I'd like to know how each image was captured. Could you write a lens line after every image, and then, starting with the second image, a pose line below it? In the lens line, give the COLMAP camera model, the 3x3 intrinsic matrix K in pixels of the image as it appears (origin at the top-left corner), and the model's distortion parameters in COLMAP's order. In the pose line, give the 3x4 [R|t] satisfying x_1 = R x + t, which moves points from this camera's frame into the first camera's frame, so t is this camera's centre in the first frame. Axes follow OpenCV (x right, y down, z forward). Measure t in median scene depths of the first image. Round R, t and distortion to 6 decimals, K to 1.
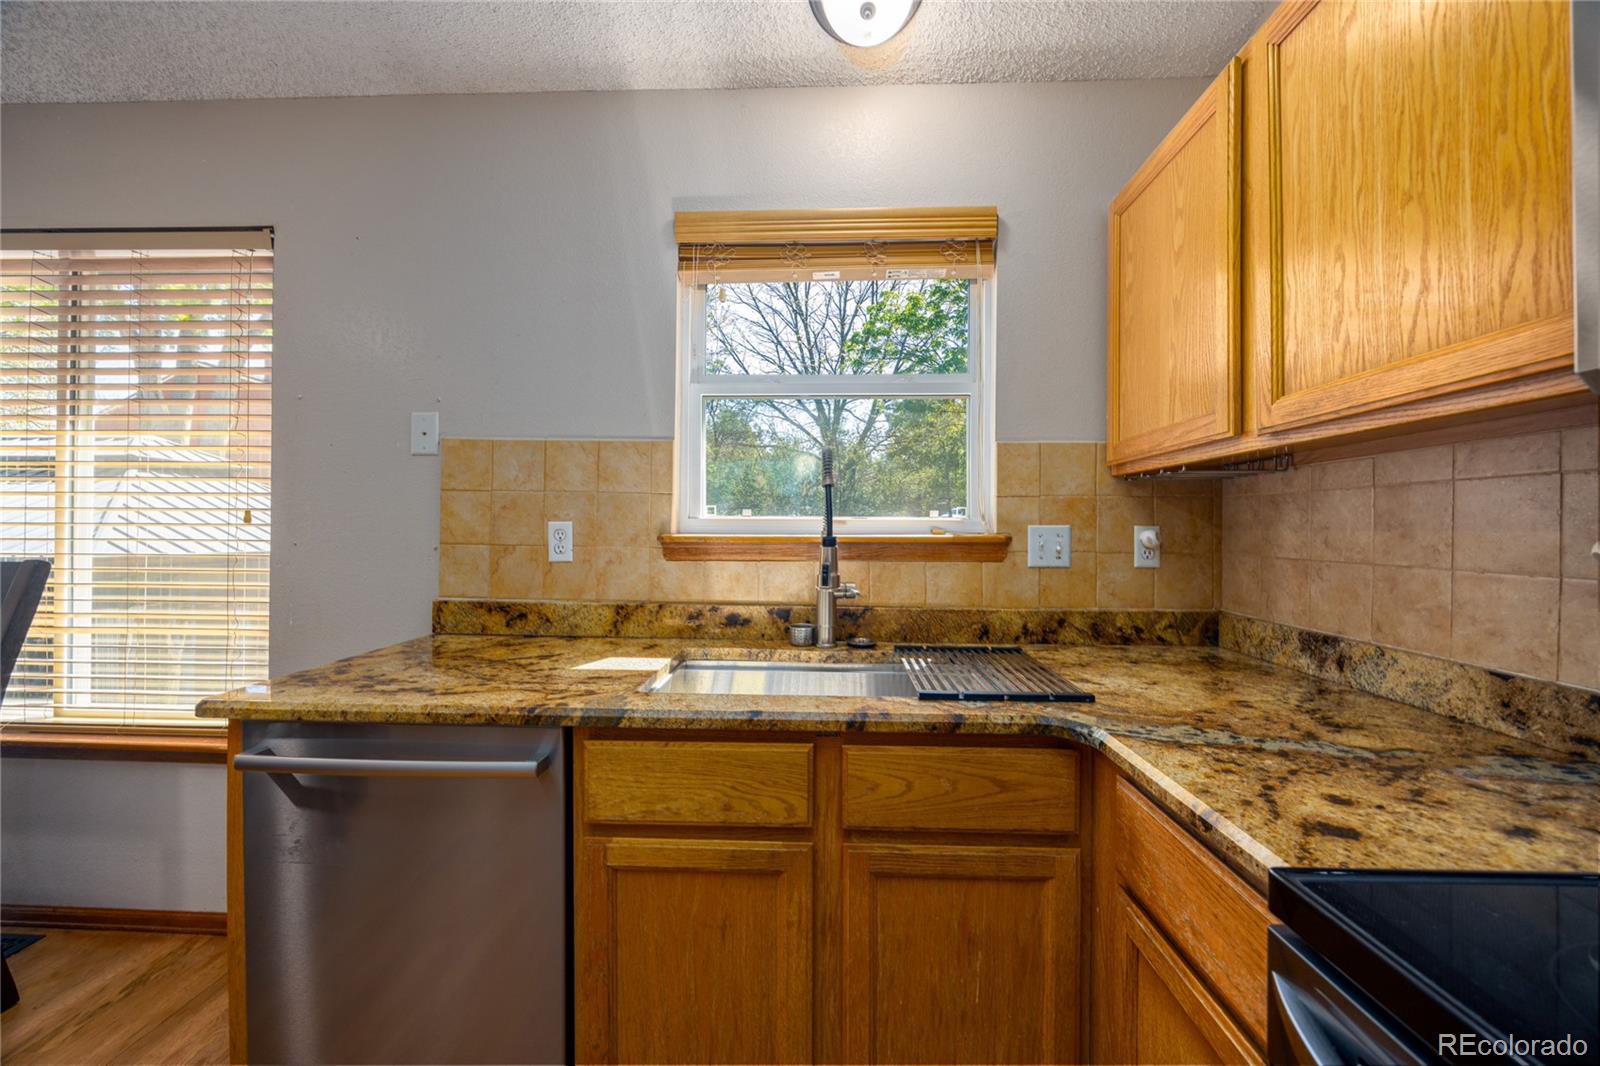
lens RADIAL K [[607.5, 0, 801.9], [0, 607.5, 531.0], [0, 0, 1]] dist [-0.002310, 0.000022]
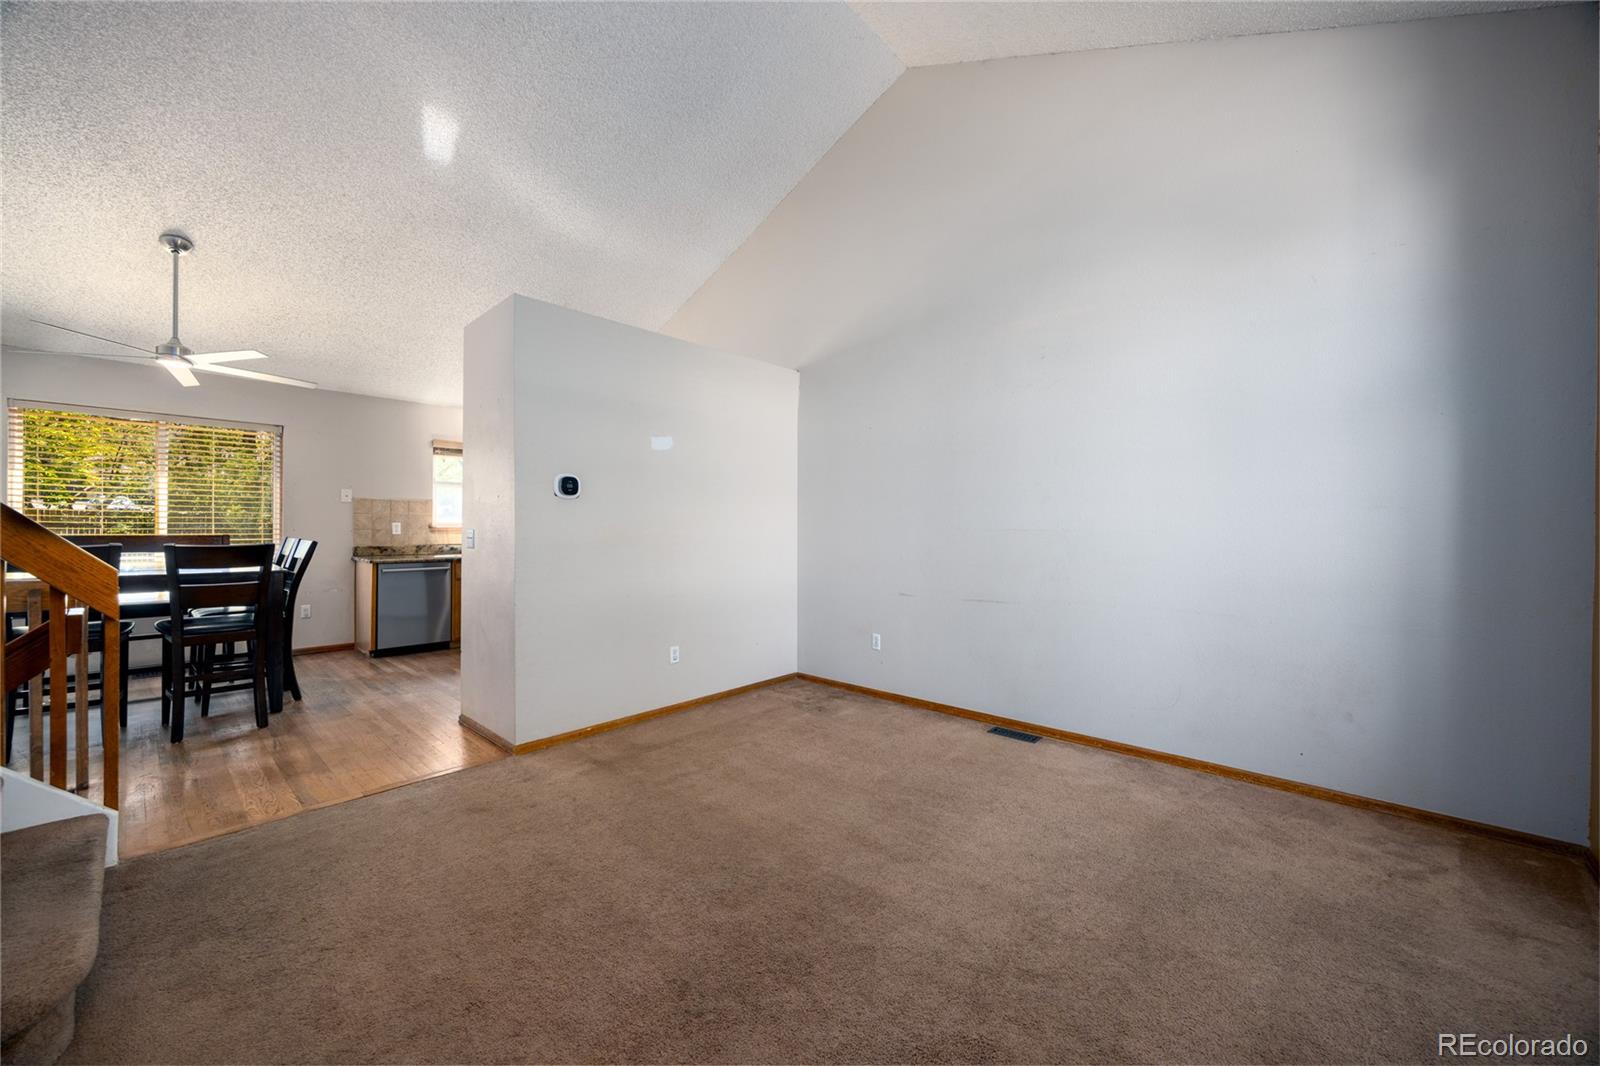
lens RADIAL K [[607.5, 0, 801.4], [0, 607.5, 532.1], [0, 0, 1]] dist [-0.002310, 0.000022]
pose [[0.641226, -0.006179, 0.767327, -1.700546], [0.004073, 0.999981, 0.004649, 0.033530], [-0.767341, 0.000144, 0.641239, -3.265306]]
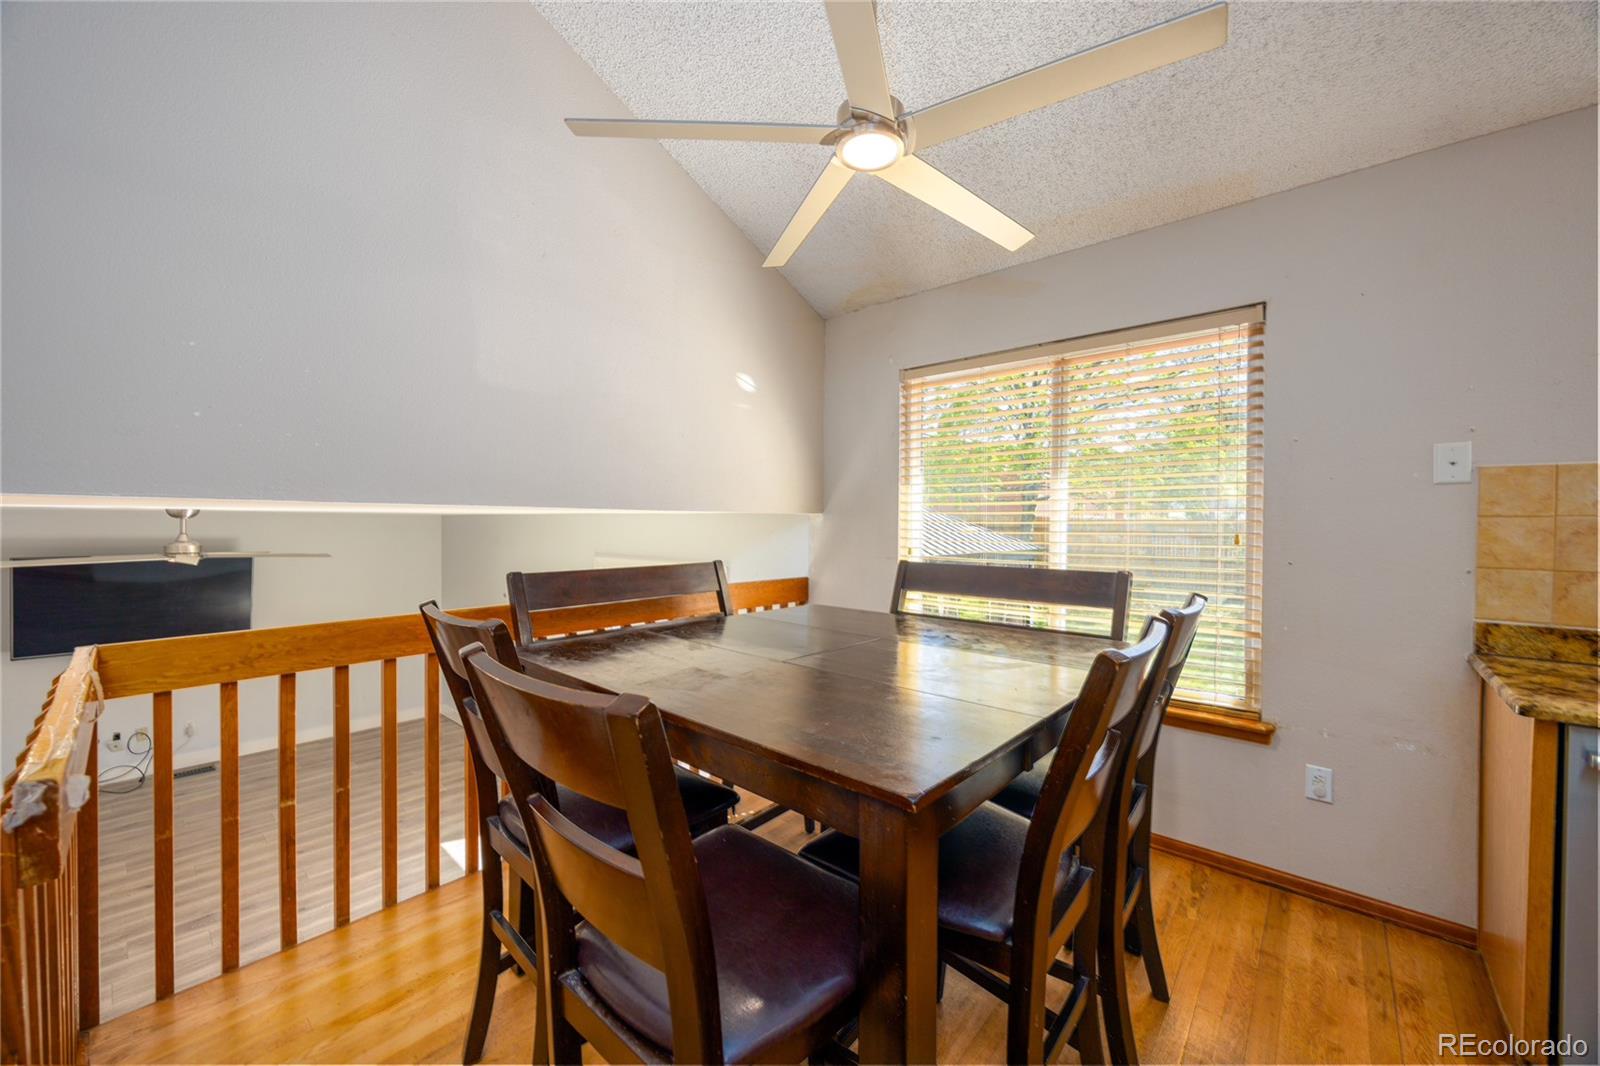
lens RADIAL K [[607.5, 0, 800.9], [0, 607.5, 532.7], [0, 0, 1]] dist [-0.002310, 0.000022]
pose [[0.777945, -0.000742, -0.628332, -0.913873], [0.002764, 0.999994, 0.002242, -0.048767], [0.628326, -0.003480, 0.777942, -0.586072]]
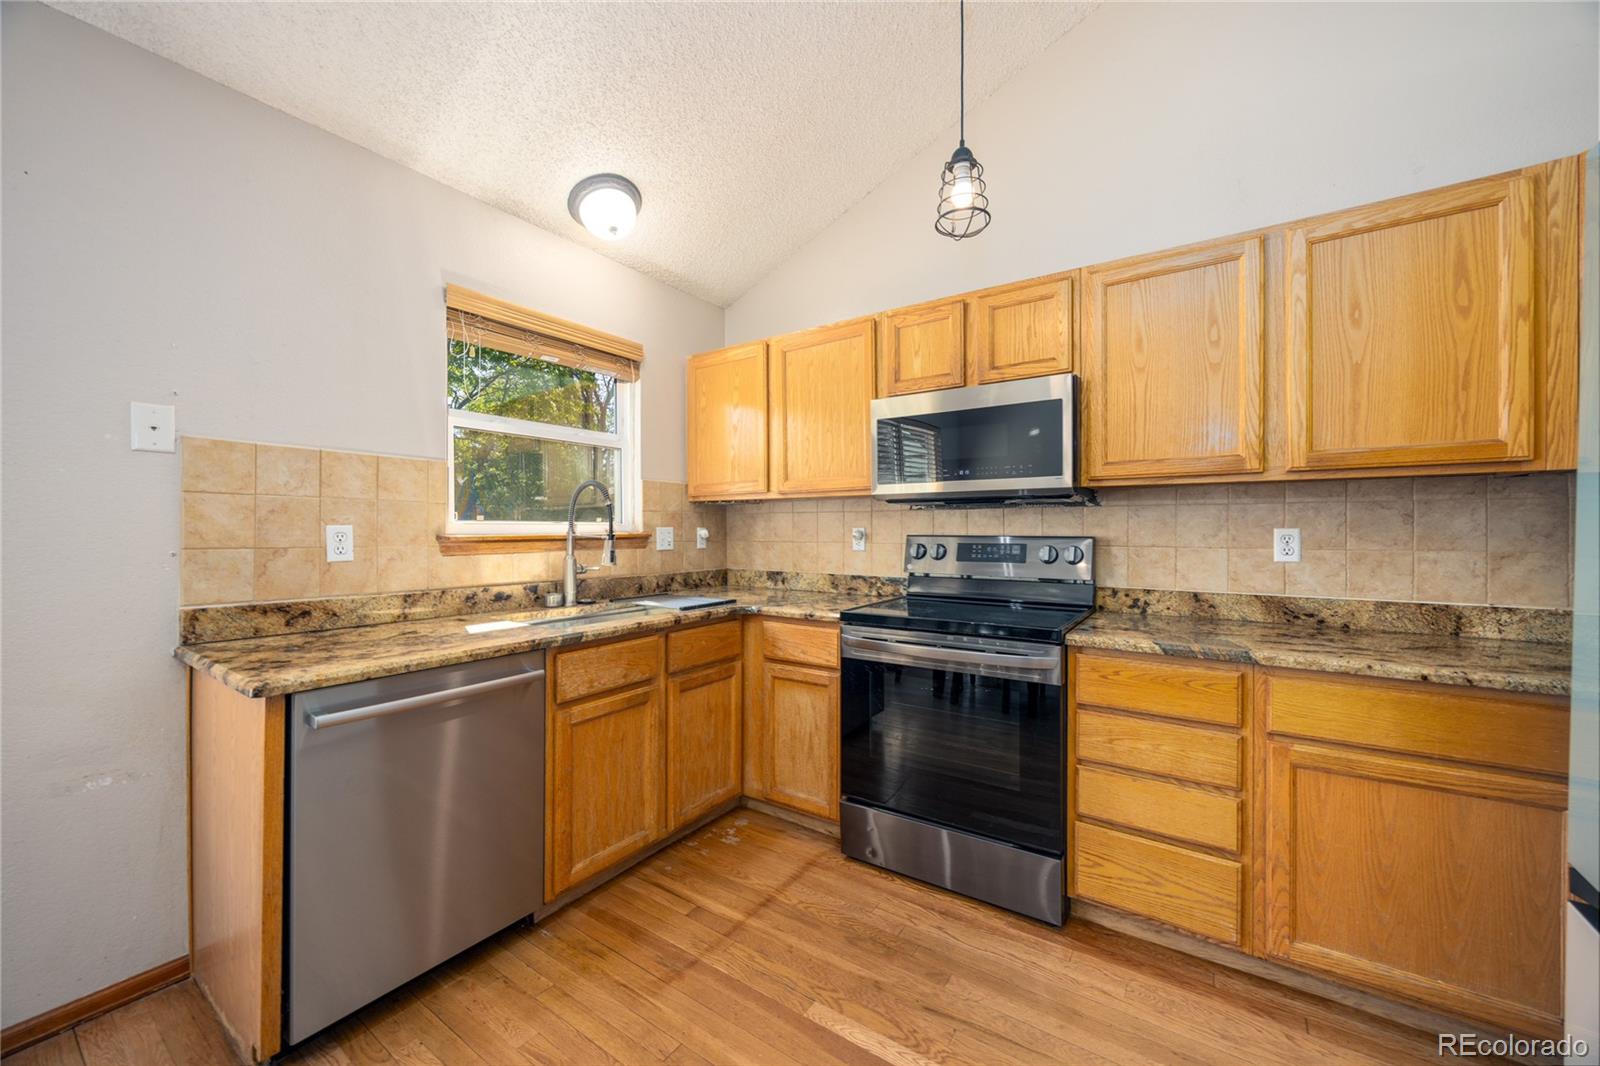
lens RADIAL K [[607.5, 0, 798.9], [0, 607.5, 531.3], [0, 0, 1]] dist [-0.002310, 0.000022]
pose [[0.529850, -0.008611, 0.848048, -0.953135], [0.007962, 0.999955, 0.005179, -0.003848], [-0.848054, 0.004008, 0.529895, -0.316163]]
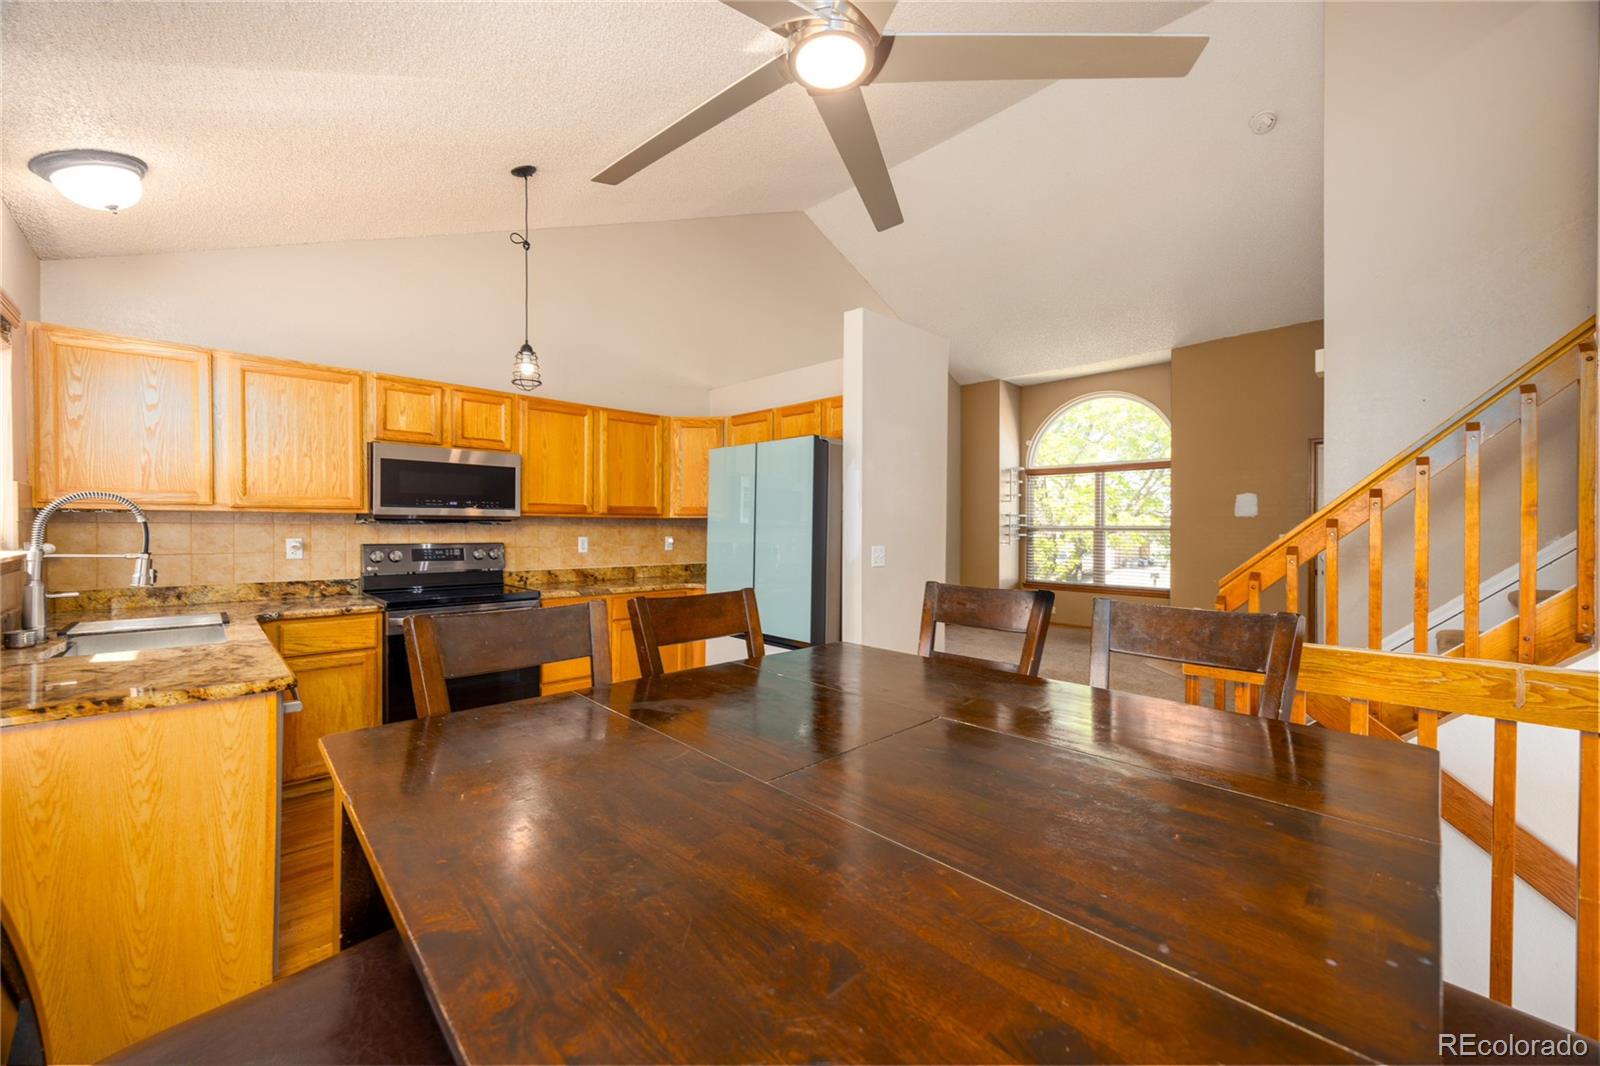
lens RADIAL K [[607.5, 0, 801.0], [0, 607.5, 532.1], [0, 0, 1]] dist [-0.002310, 0.000022]
pose [[-0.732887, -0.015433, 0.680176, -1.932692], [-0.005907, 0.999849, 0.016321, -0.068220], [-0.680325, 0.007944, -0.732868, 0.826910]]
